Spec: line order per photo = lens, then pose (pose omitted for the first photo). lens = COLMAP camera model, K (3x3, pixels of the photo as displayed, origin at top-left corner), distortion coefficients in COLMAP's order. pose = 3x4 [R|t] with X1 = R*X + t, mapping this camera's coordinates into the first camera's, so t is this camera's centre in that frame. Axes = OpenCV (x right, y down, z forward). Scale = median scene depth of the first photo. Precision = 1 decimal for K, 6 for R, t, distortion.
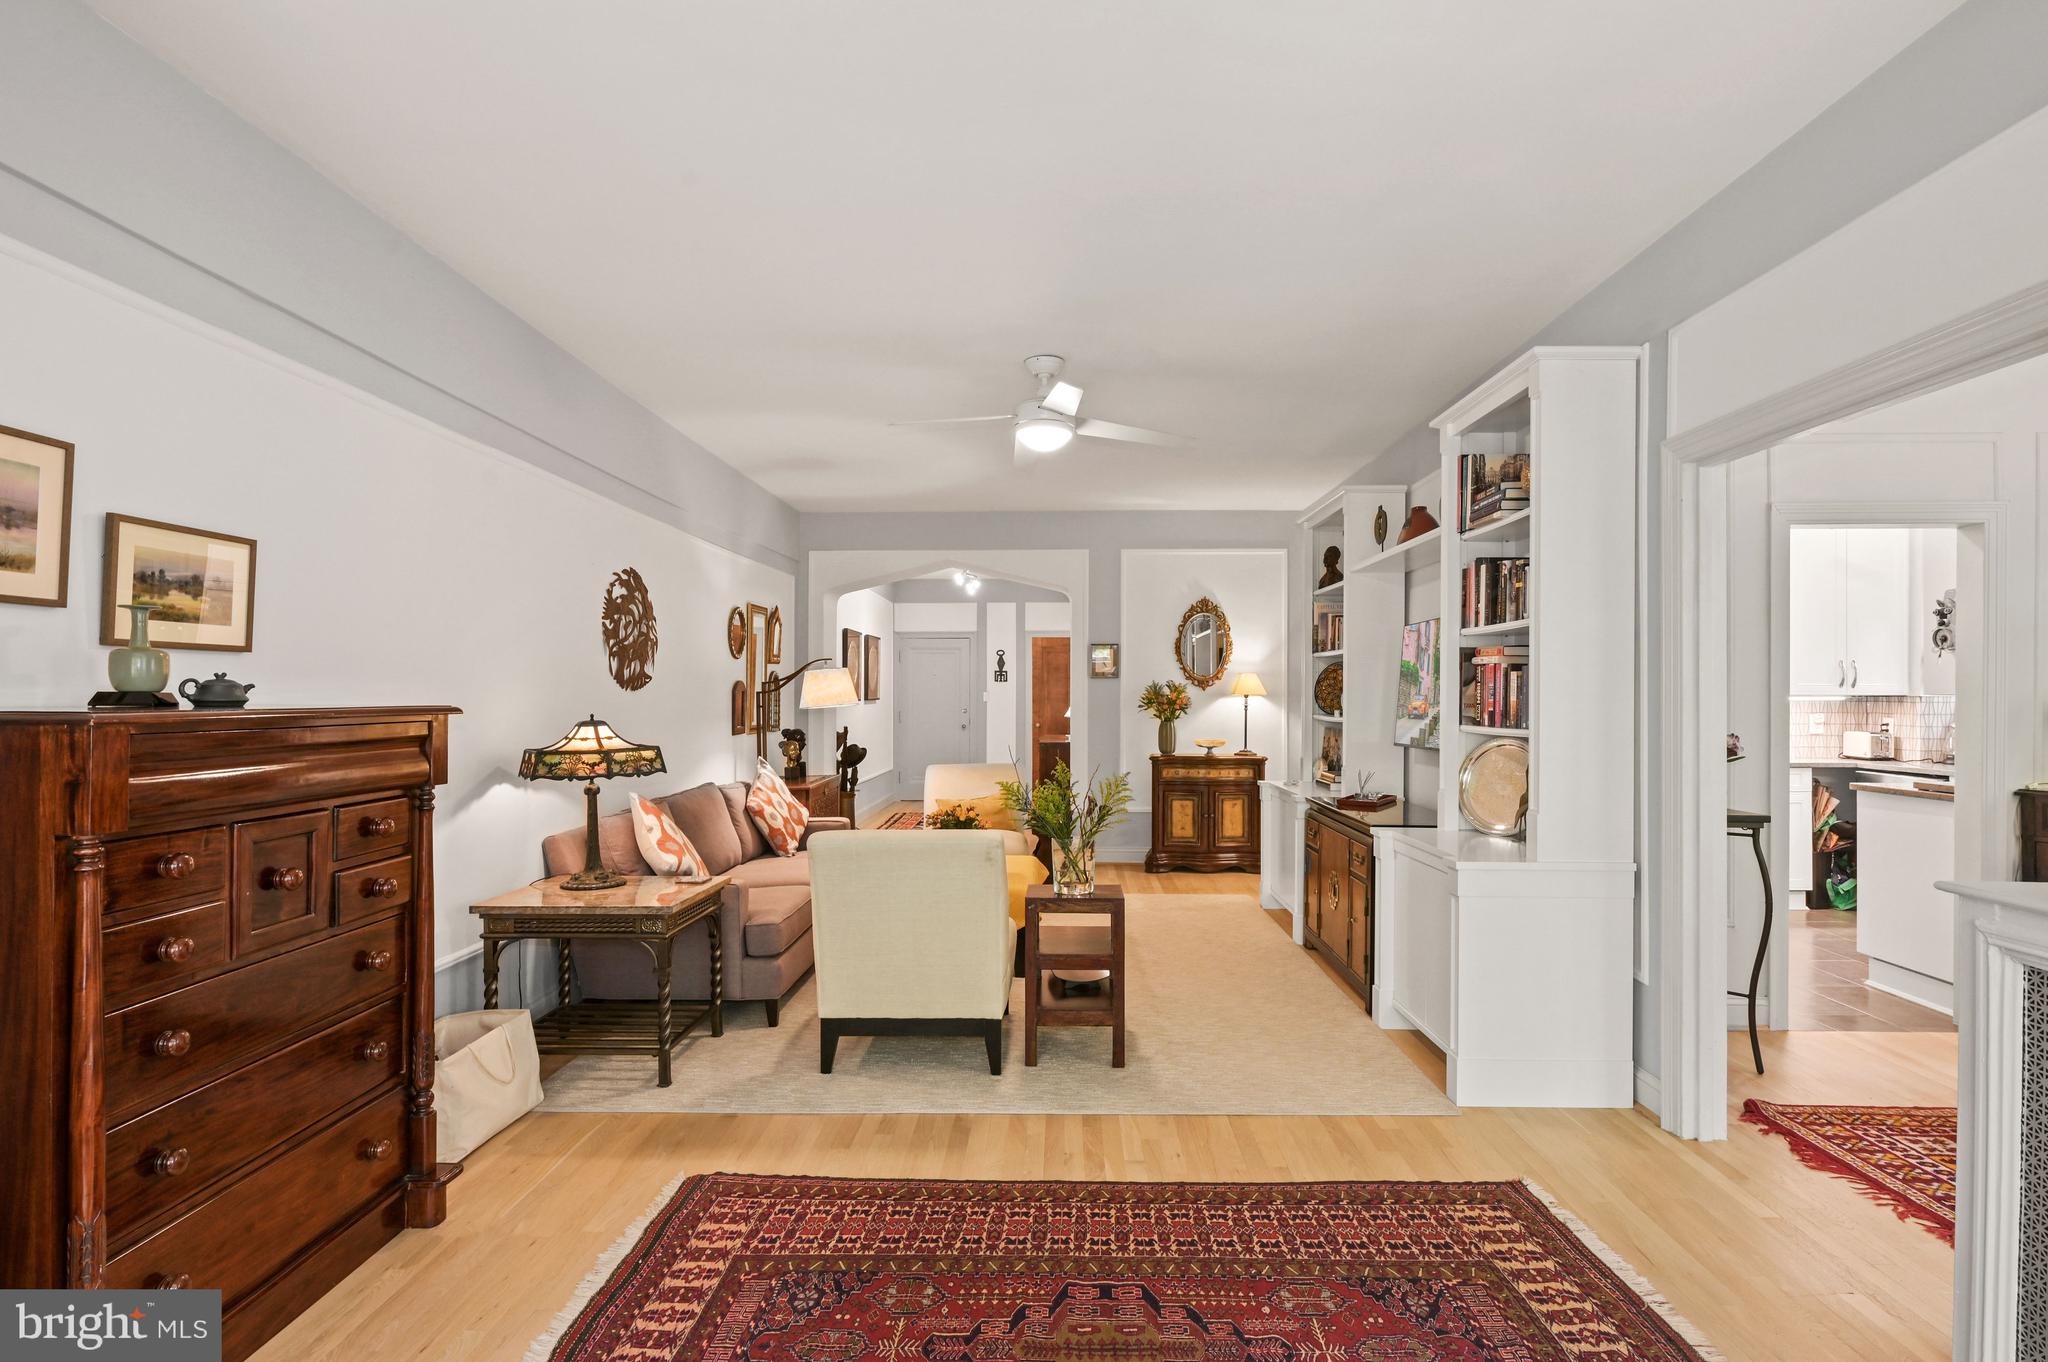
lens RADIAL K [[949.2, 0, 1025.1], [0, 949.2, 674.2], [0, 0, 1]] dist [-0.001530, 0.000169]
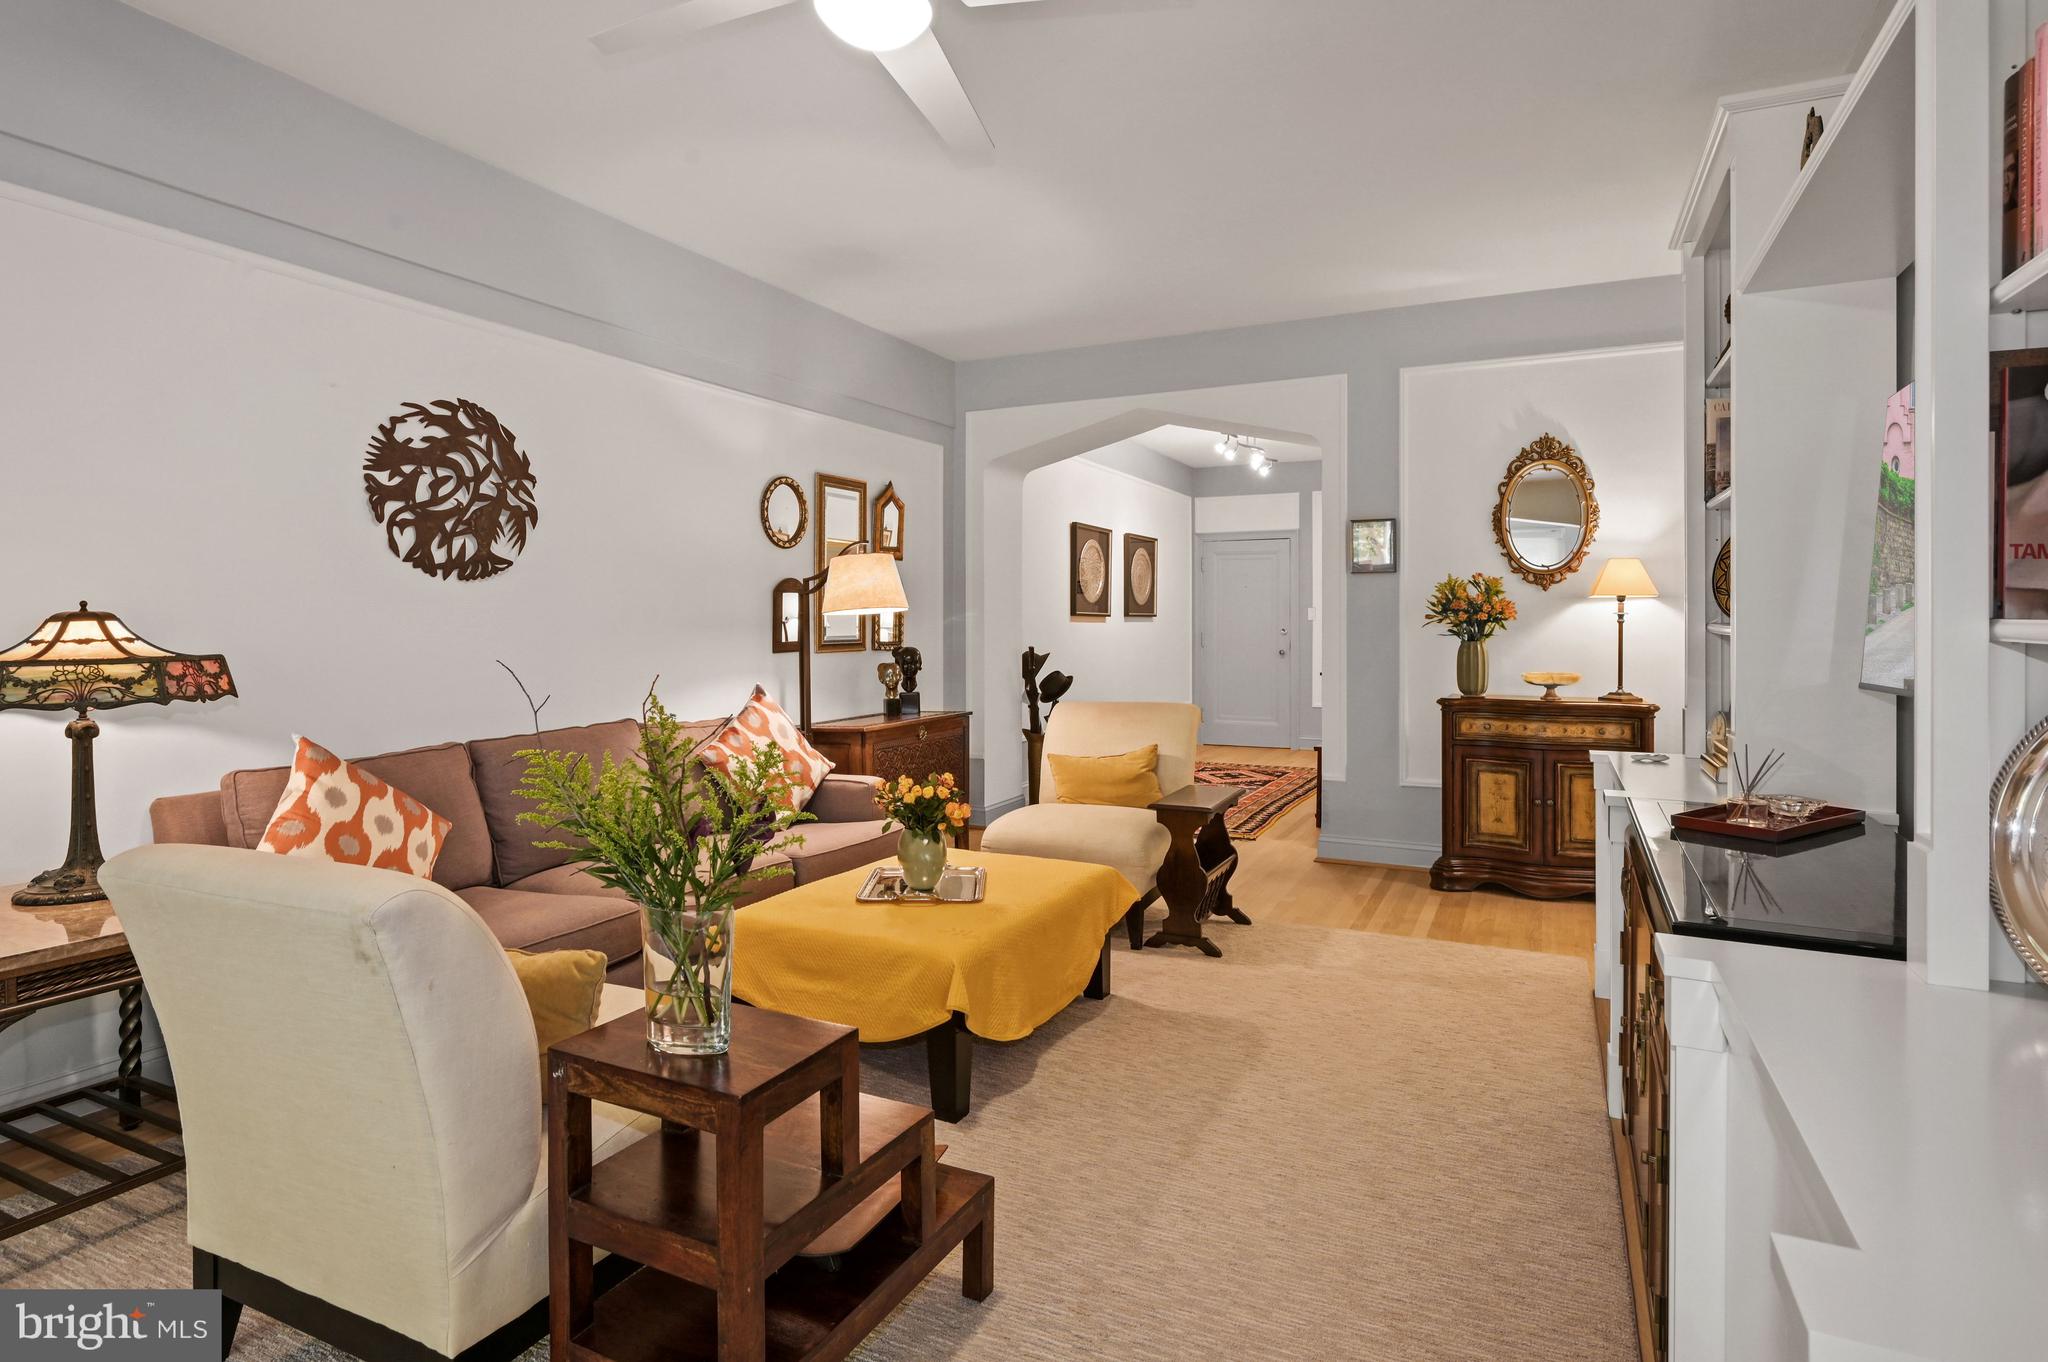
lens RADIAL K [[1037.7, 0, 1015.8], [0, 1037.7, 609.3], [0, 0, 1]] dist [-0.015268, 0.000070]
pose [[0.919876, -0.005062, -0.392176, 0.142520], [0.009303, 0.999917, 0.008915, 0.020964], [0.392098, -0.011849, 0.919847, 0.281787]]
